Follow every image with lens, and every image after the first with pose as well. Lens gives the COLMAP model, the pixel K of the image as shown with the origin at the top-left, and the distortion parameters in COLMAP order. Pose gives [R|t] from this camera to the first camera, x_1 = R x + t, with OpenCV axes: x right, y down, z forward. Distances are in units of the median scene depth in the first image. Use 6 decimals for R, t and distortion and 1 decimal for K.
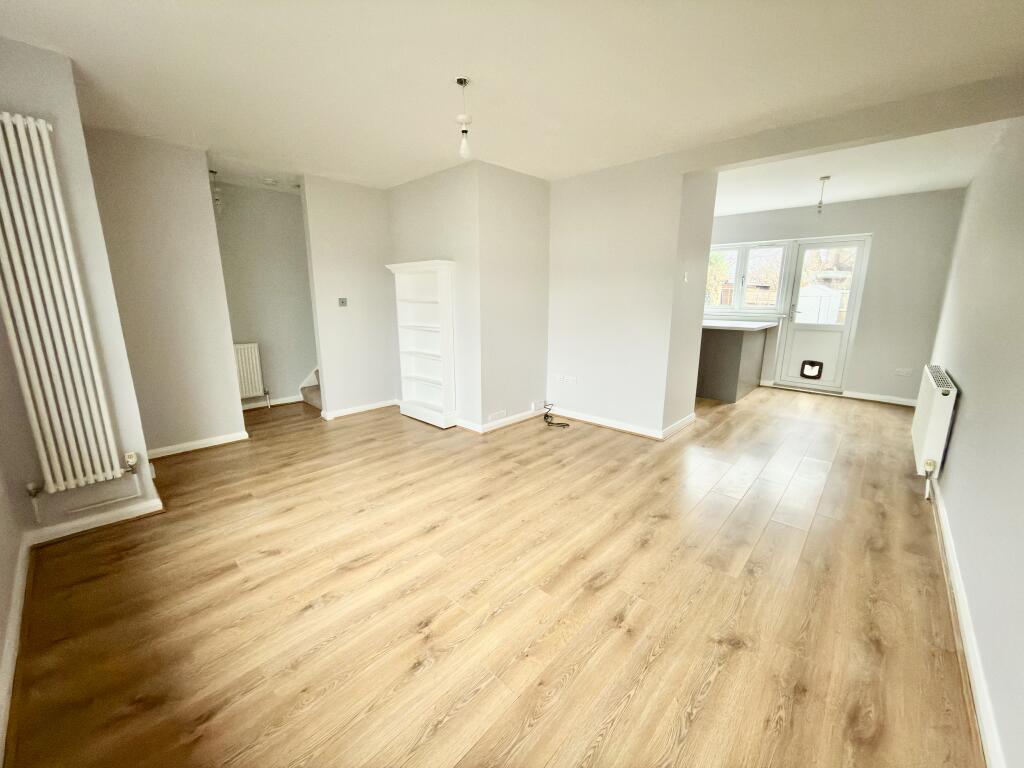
lens RADIAL K [[406.6, 0, 512.3], [0, 406.6, 381.2], [0, 0, 1]] dist [0.001615, 0.000069]
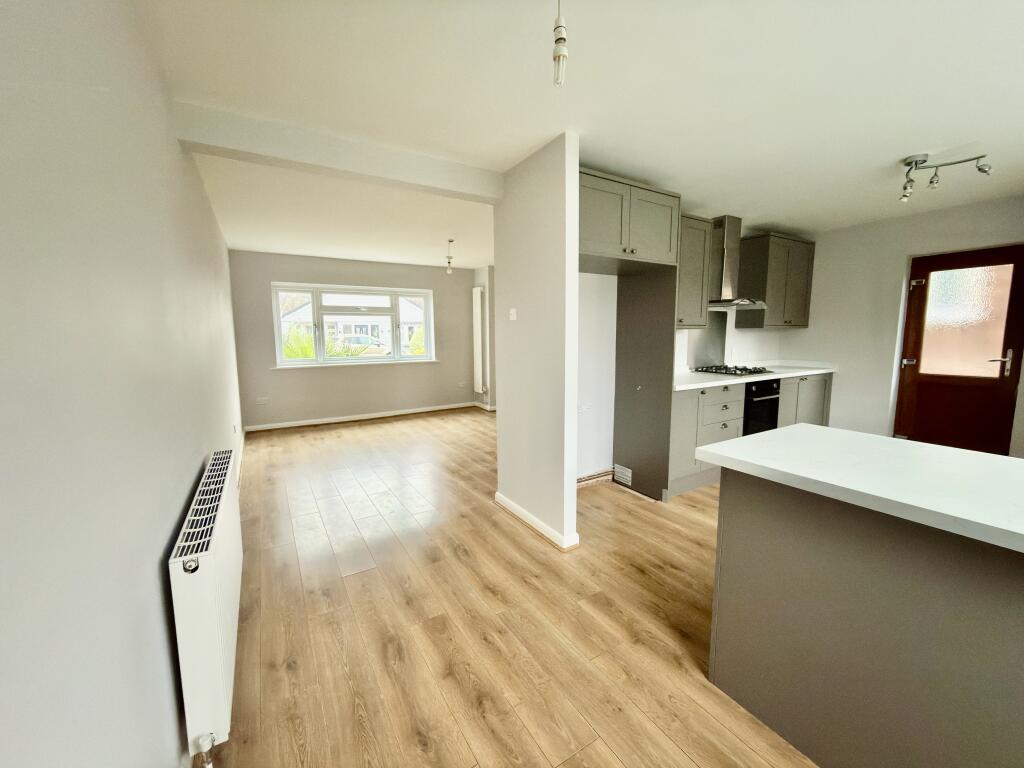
lens RADIAL K [[406.6, 0, 512.3], [0, 406.6, 381.2], [0, 0, 1]] dist [0.001615, 0.000069]
pose [[-0.271696, 0.113018, -0.955724, 1.454267], [-0.196440, 0.965660, 0.170037, -0.323214], [0.942121, 0.233941, -0.240164, 1.481745]]
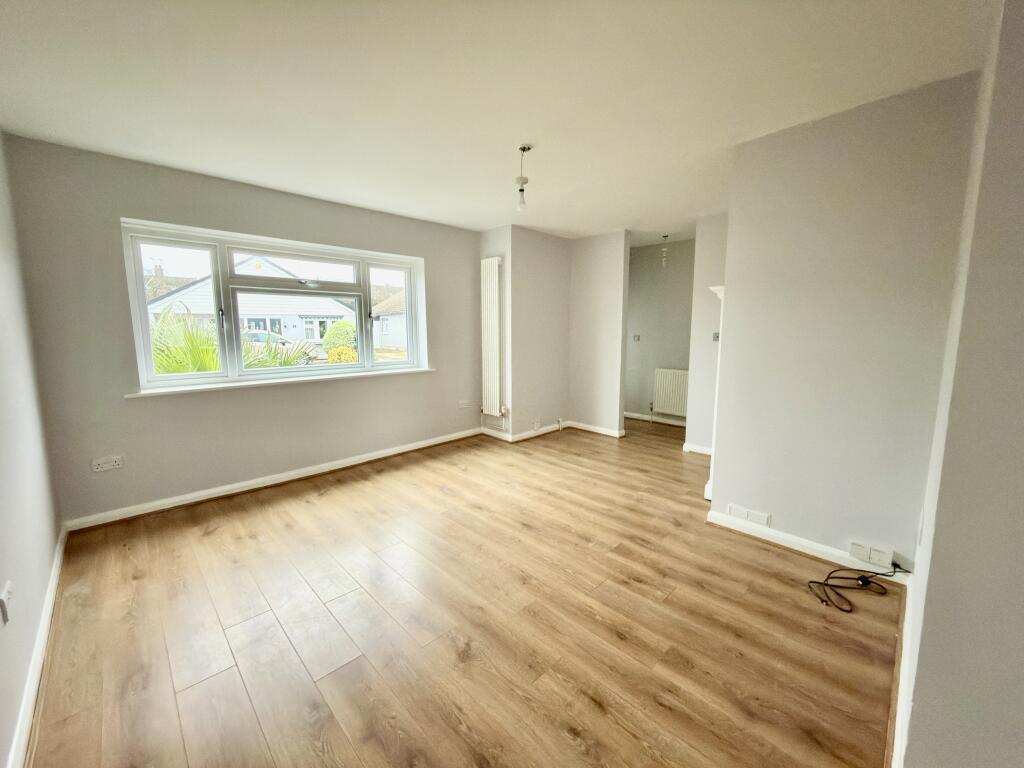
lens RADIAL K [[406.6, 0, 512.3], [0, 406.6, 381.2], [0, 0, 1]] dist [0.001615, 0.000069]
pose [[-0.051971, 0.125583, -0.990721, 0.812896], [-0.205089, 0.969574, 0.133660, -0.176595], [0.977362, 0.210133, -0.024634, 0.828825]]
